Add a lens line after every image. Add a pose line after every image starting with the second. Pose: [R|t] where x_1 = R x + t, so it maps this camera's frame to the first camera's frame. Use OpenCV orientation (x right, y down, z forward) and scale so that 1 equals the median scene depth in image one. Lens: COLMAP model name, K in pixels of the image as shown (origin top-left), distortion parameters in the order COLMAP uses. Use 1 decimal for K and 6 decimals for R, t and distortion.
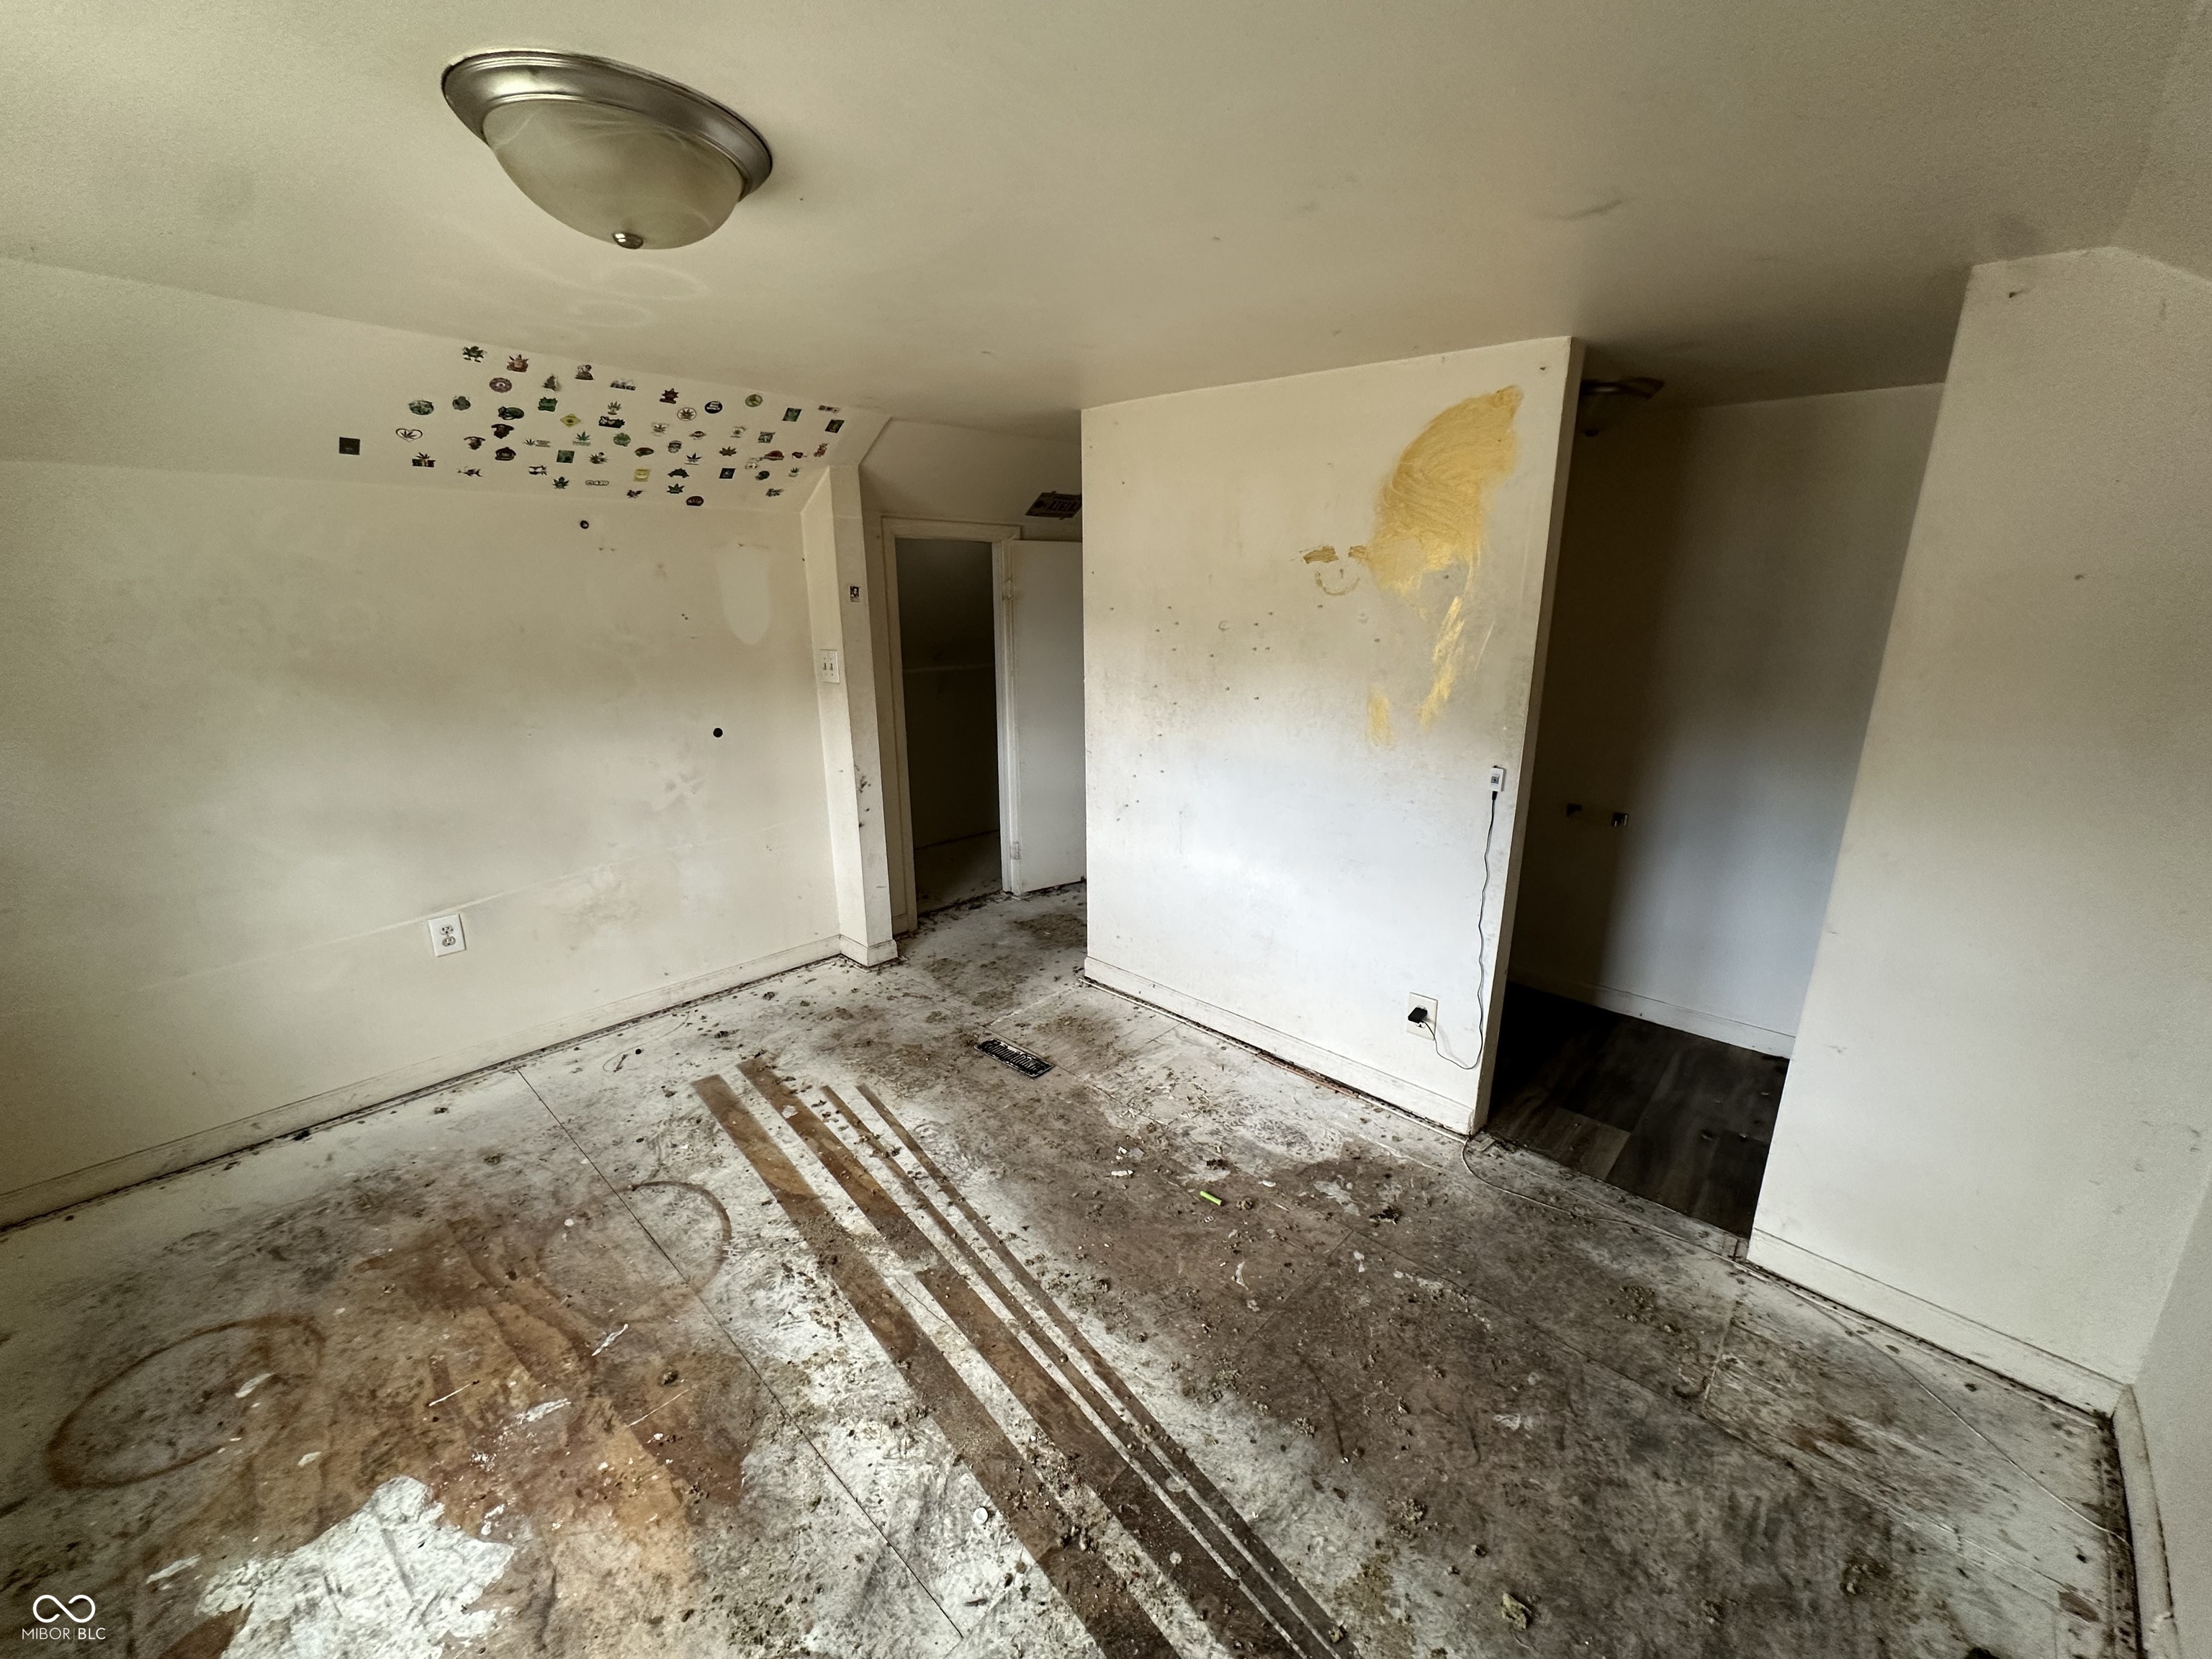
lens RADIAL K [[884.8, 0, 1107.8], [0, 884.8, 827.6], [0, 0, 1]] dist [-0.003951, 0.001166]
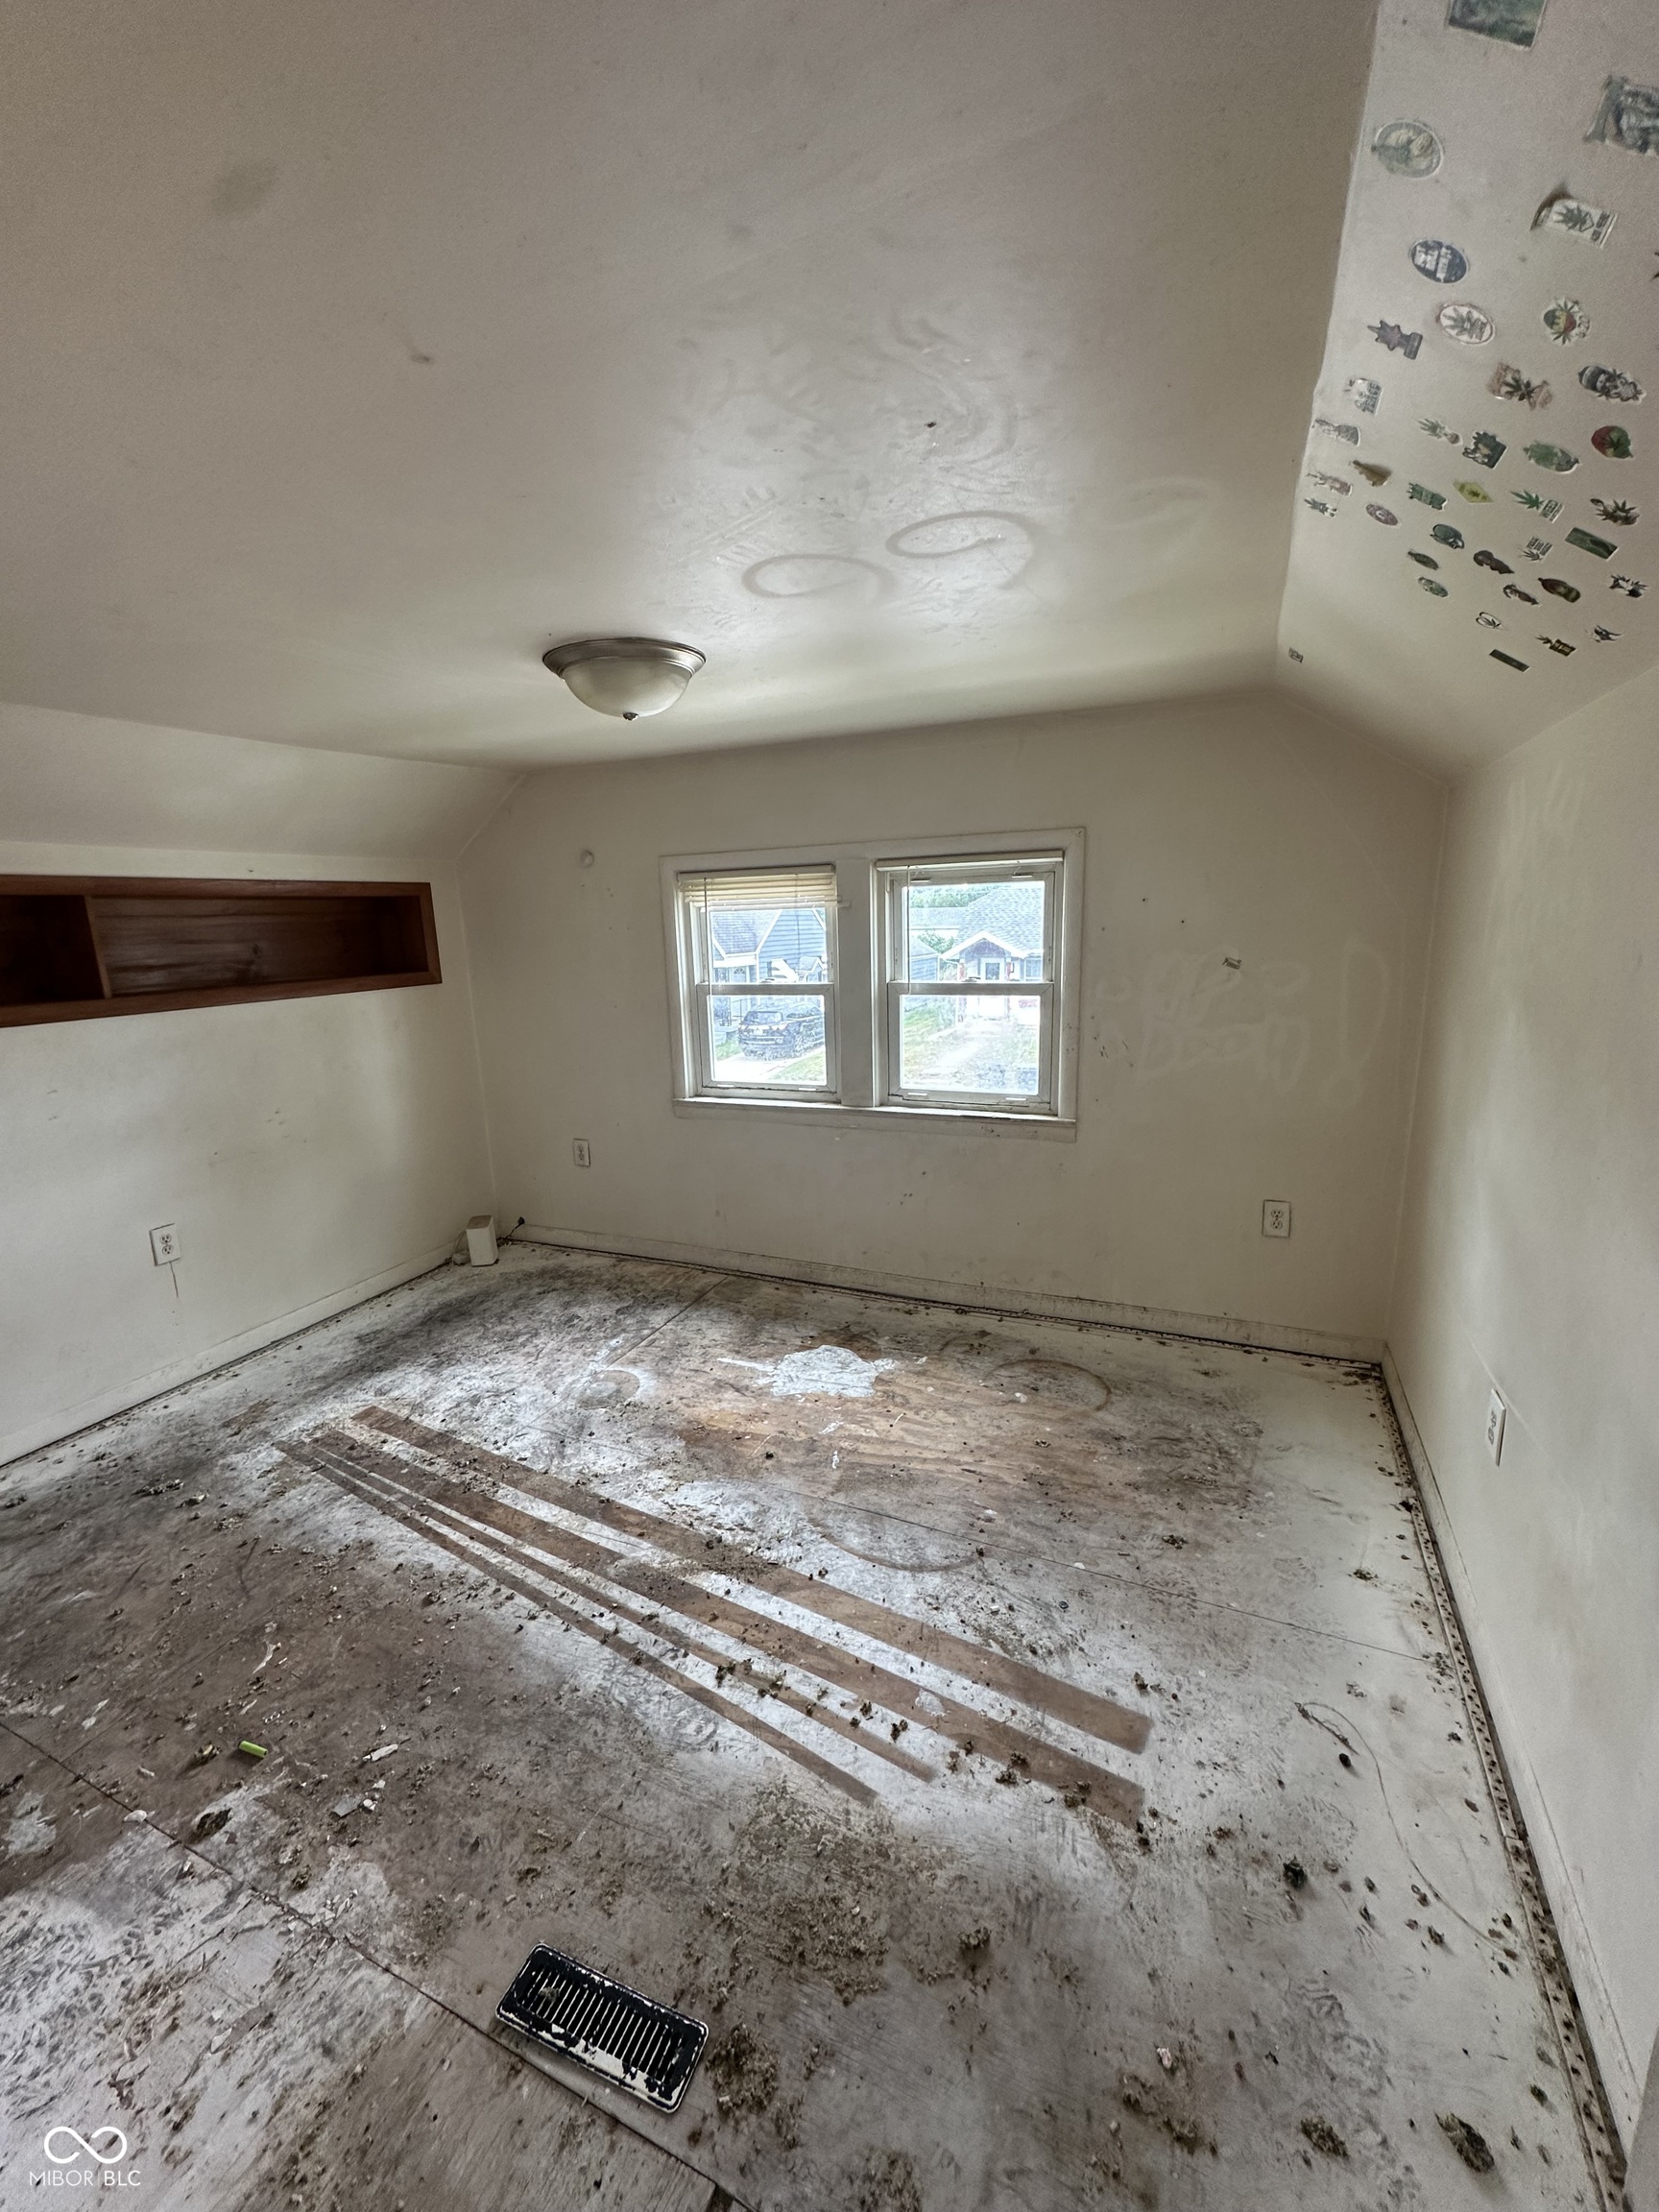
lens RADIAL K [[884.8, 0, 837.3], [0, 884.8, 1099.1], [0, 0, 1]] dist [-0.003951, 0.001166]
pose [[-0.944430, 0.091002, -0.315865, -0.156752], [-0.058621, 0.898883, 0.434249, -0.406705], [0.323444, 0.428634, -0.843597, 1.555596]]
